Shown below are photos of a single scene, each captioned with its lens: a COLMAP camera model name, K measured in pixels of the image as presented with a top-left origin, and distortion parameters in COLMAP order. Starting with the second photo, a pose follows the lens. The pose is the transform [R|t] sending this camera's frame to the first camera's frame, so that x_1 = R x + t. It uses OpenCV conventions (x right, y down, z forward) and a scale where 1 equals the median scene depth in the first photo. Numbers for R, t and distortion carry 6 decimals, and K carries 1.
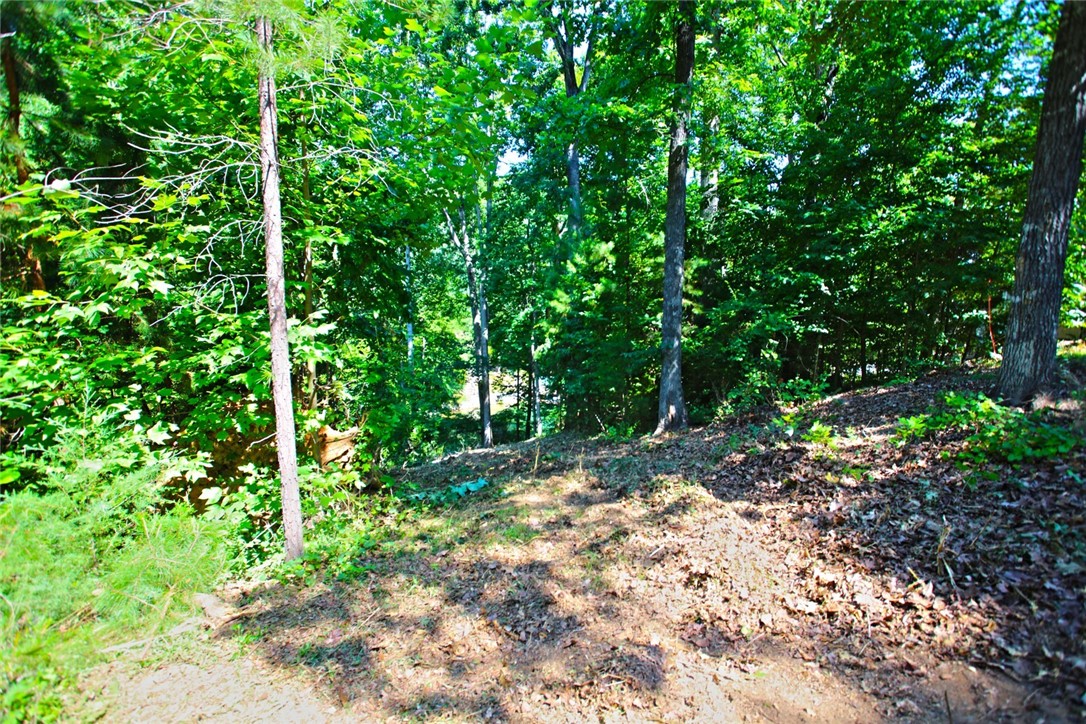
lens RADIAL K [[586.6, 0, 539.4], [0, 586.6, 365.5], [0, 0, 1]] dist [-0.023895, 0.050596]
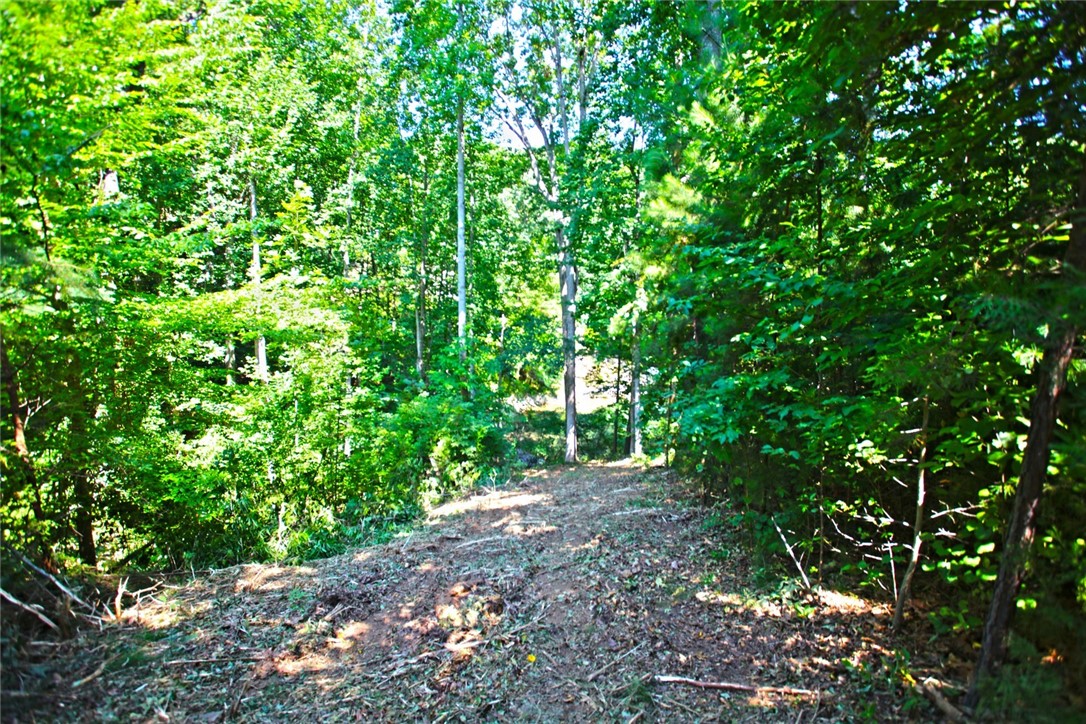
lens RADIAL K [[586.6, 0, 539.4], [0, 586.6, 365.5], [0, 0, 1]] dist [-0.023895, 0.050596]
pose [[0.980725, 0.041295, -0.190977, 0.018407], [-0.037808, 0.999046, 0.021870, 0.004401], [0.191698, -0.014228, 0.981351, 0.378383]]
